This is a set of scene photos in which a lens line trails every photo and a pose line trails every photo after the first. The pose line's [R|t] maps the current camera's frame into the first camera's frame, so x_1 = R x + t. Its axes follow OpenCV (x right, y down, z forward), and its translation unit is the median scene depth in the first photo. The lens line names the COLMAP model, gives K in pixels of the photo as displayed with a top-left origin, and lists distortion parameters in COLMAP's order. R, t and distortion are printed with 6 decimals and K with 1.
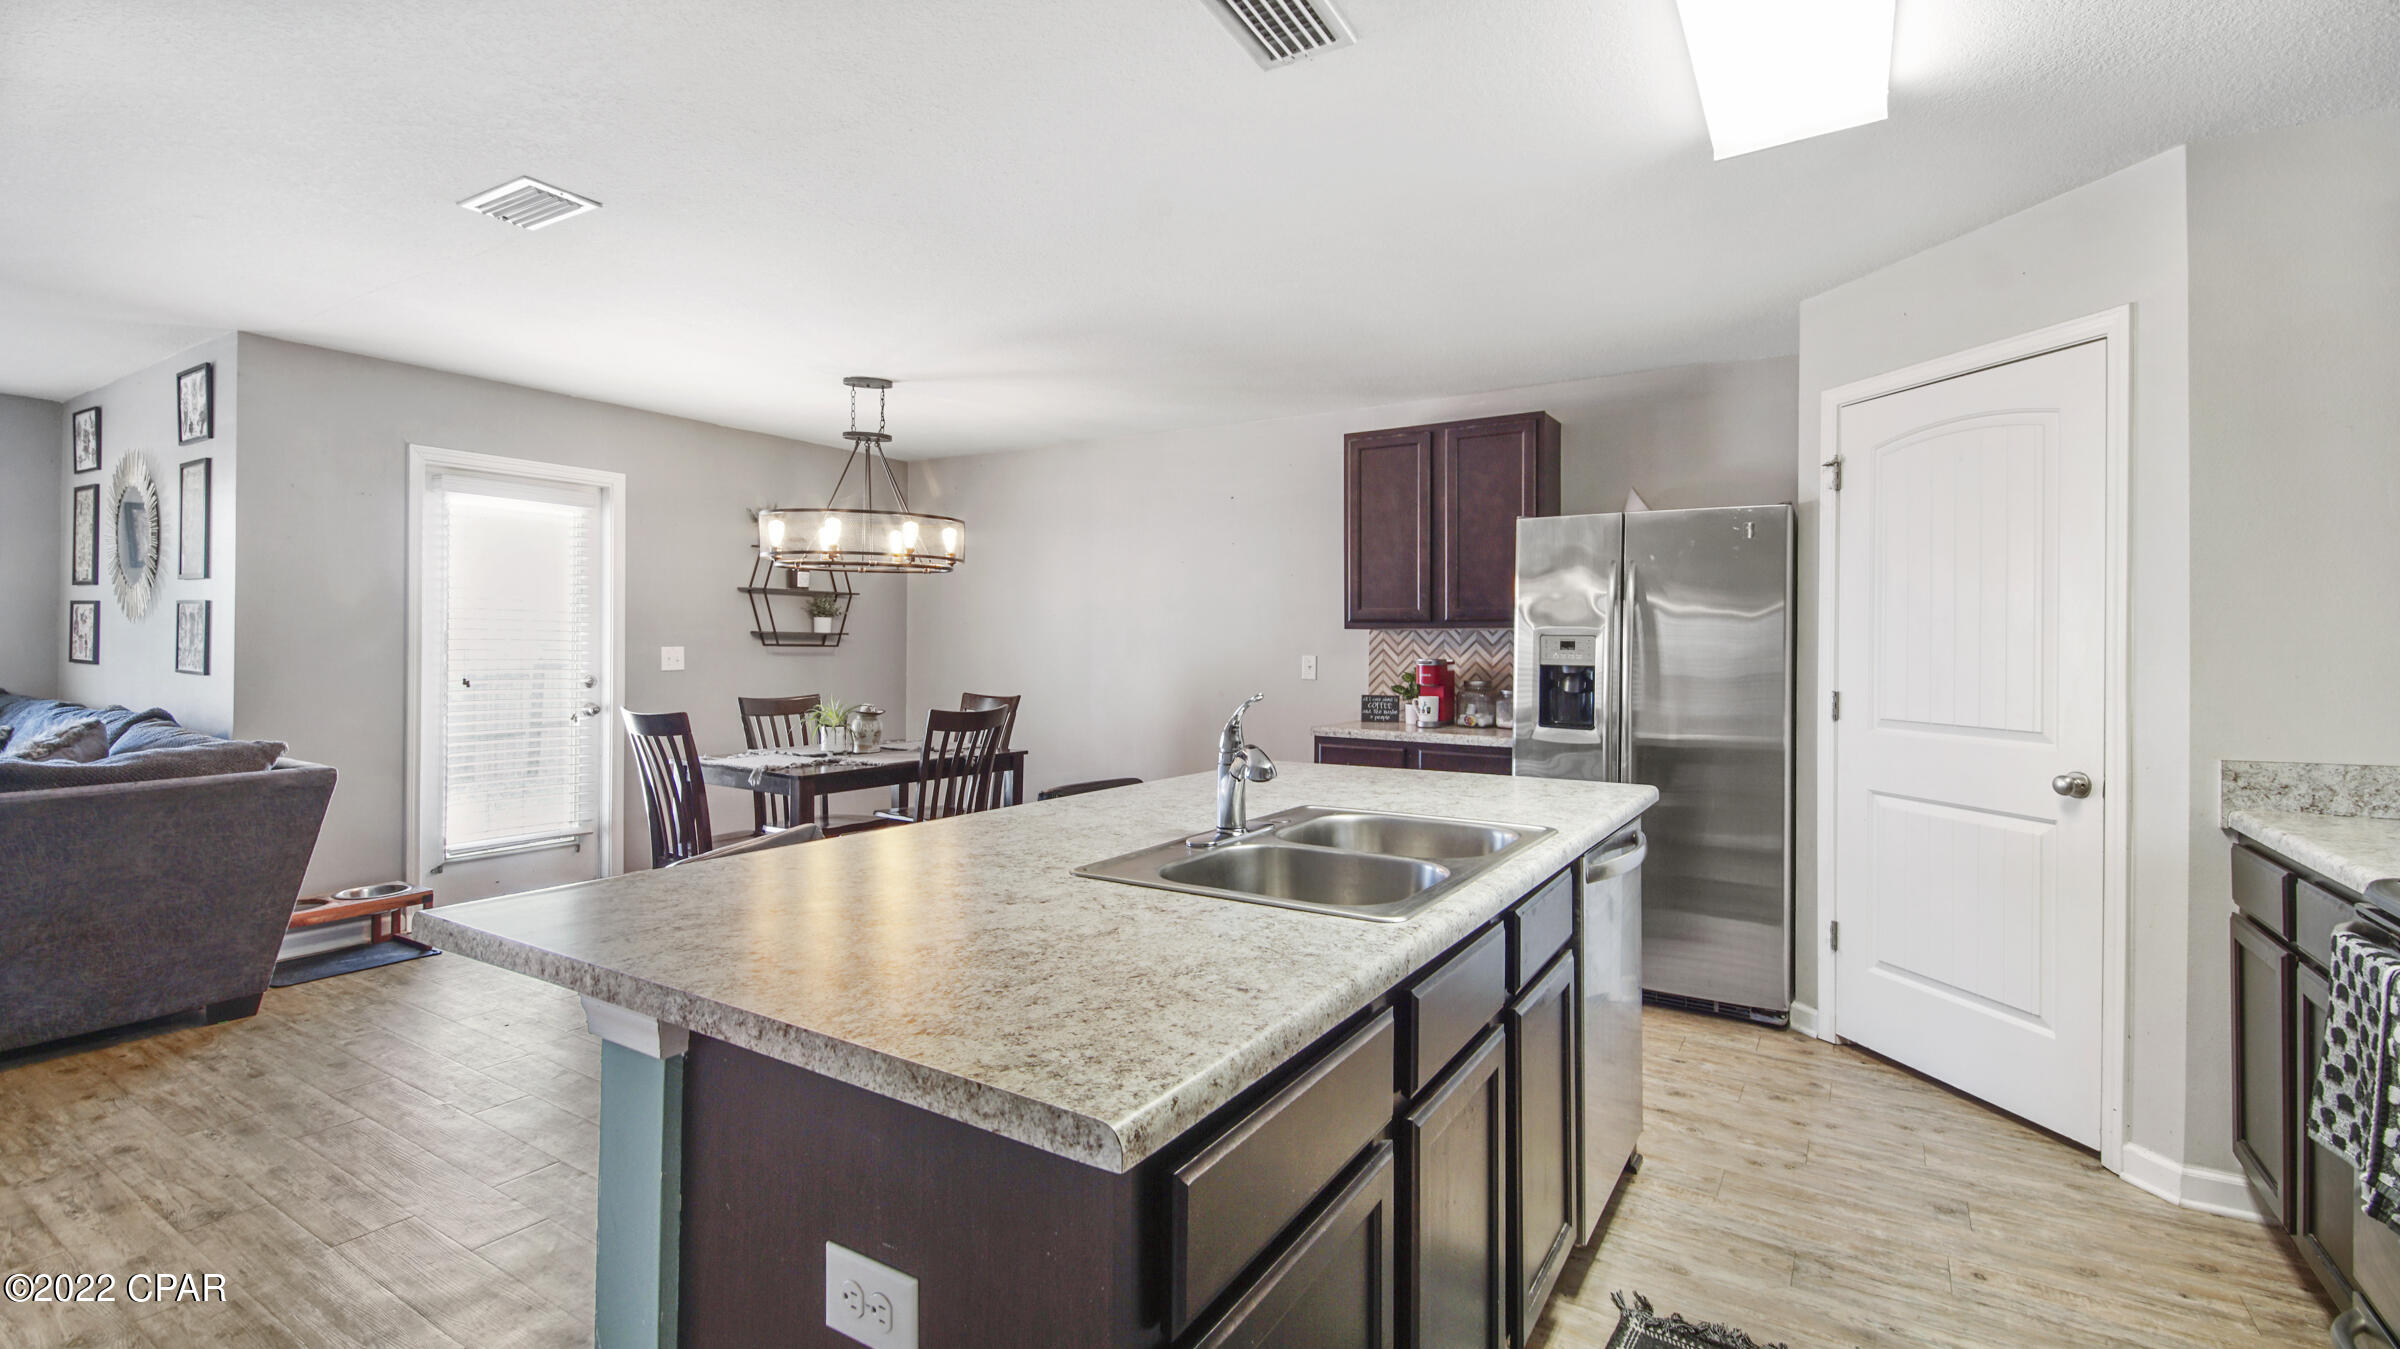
lens RADIAL K [[1036.4, 0, 1207.1], [0, 1036.4, 640.1], [0, 0, 1]] dist [0.009661, -0.011816]
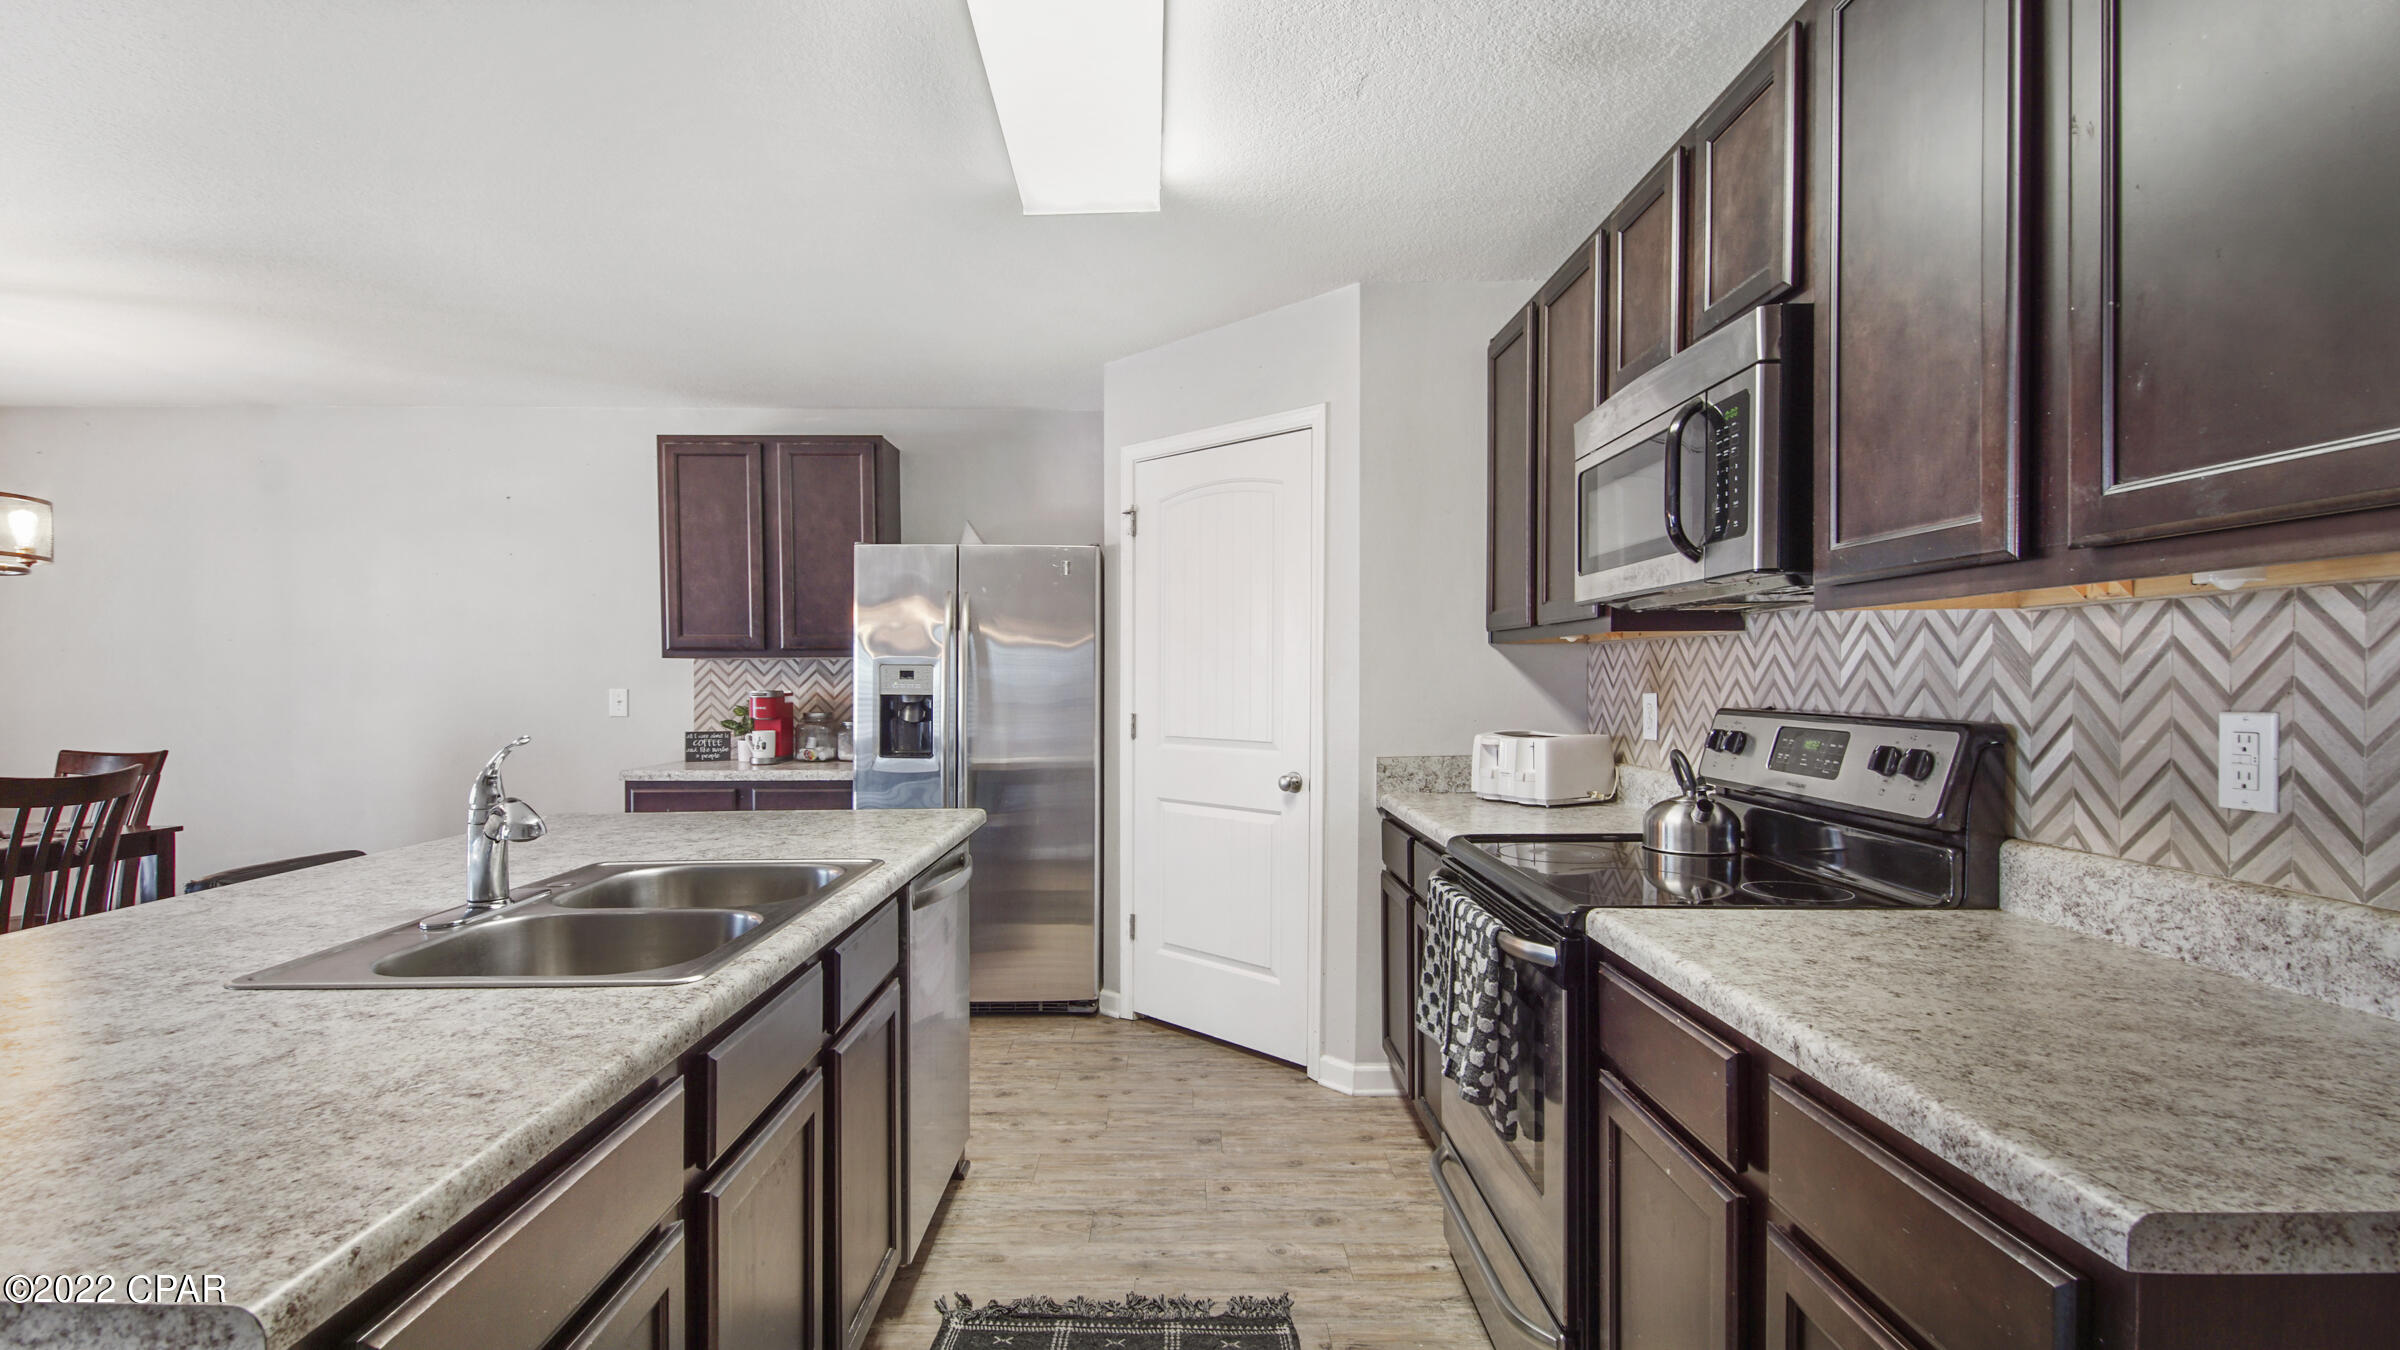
lens RADIAL K [[1058.3, 0, 1195.2], [0, 1058.3, 703.1], [0, 0, 1]] dist [0.016503, -0.020734]
pose [[0.834627, -0.022801, 0.550343, 0.030216], [0.005253, 0.999427, 0.033439, -0.000528], [-0.550790, -0.025018, 0.834269, -0.008605]]
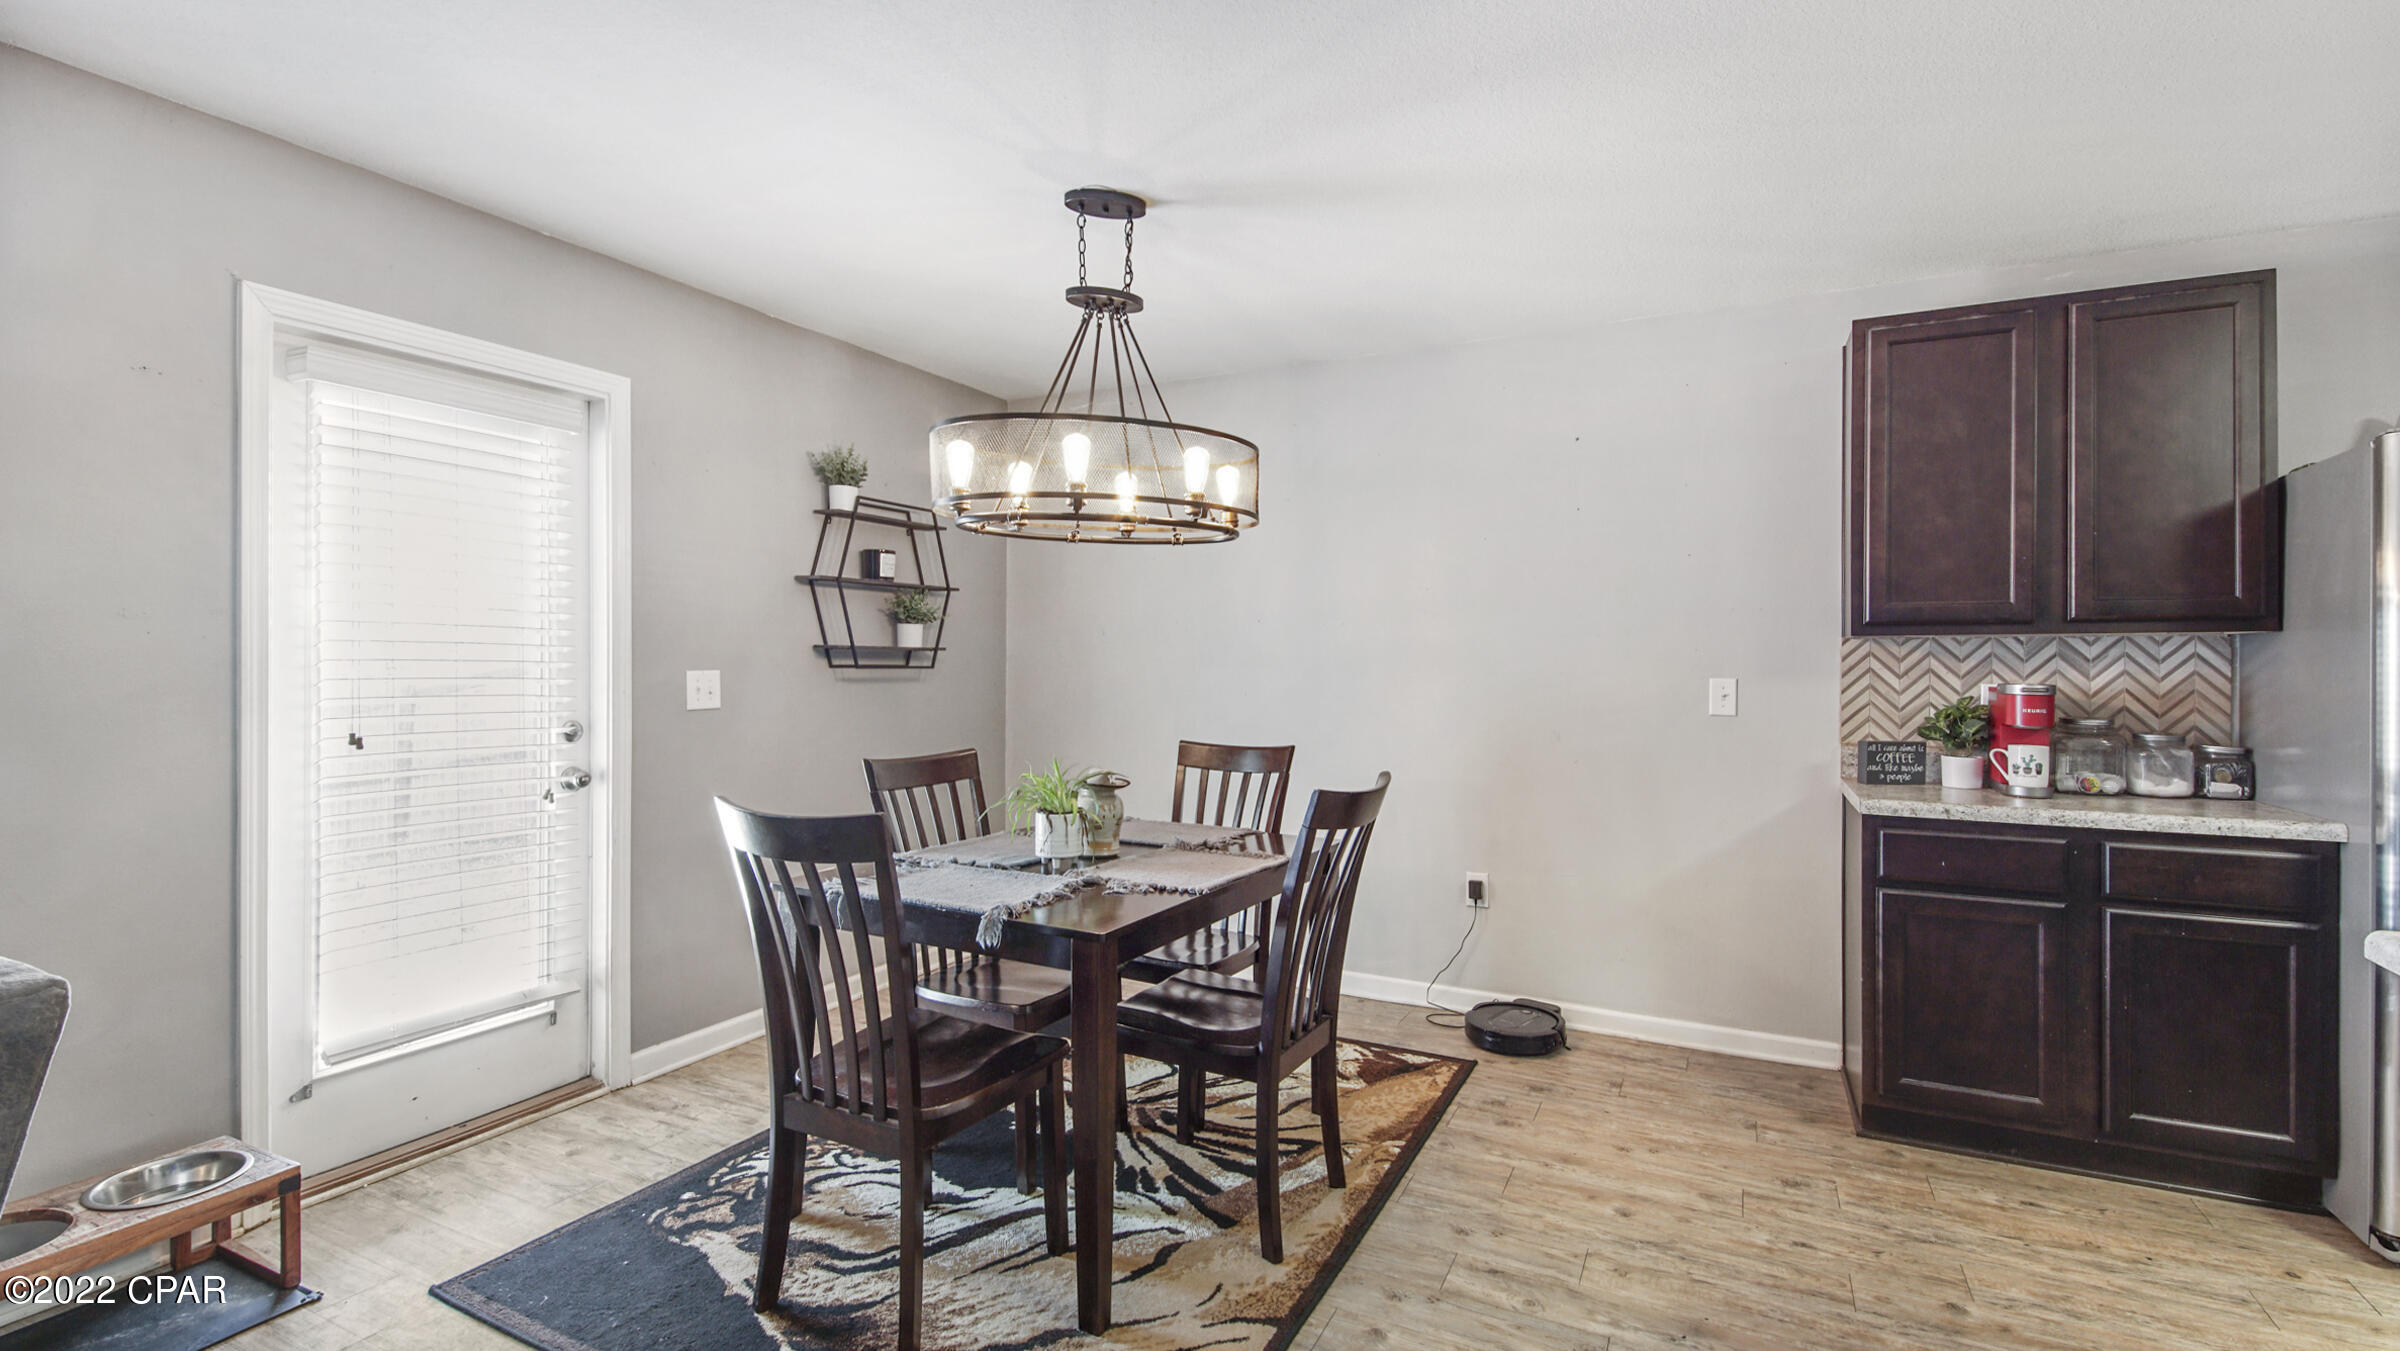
lens RADIAL K [[1071.2, 0, 1194.2], [0, 1071.2, 659.8], [0, 0, 1]] dist [0.019178, -0.012270]
pose [[0.996711, -0.005161, 0.080870, -0.693883], [0.004913, 0.999983, 0.003274, -0.001380], [-0.080885, -0.002866, 0.996719, 0.868335]]
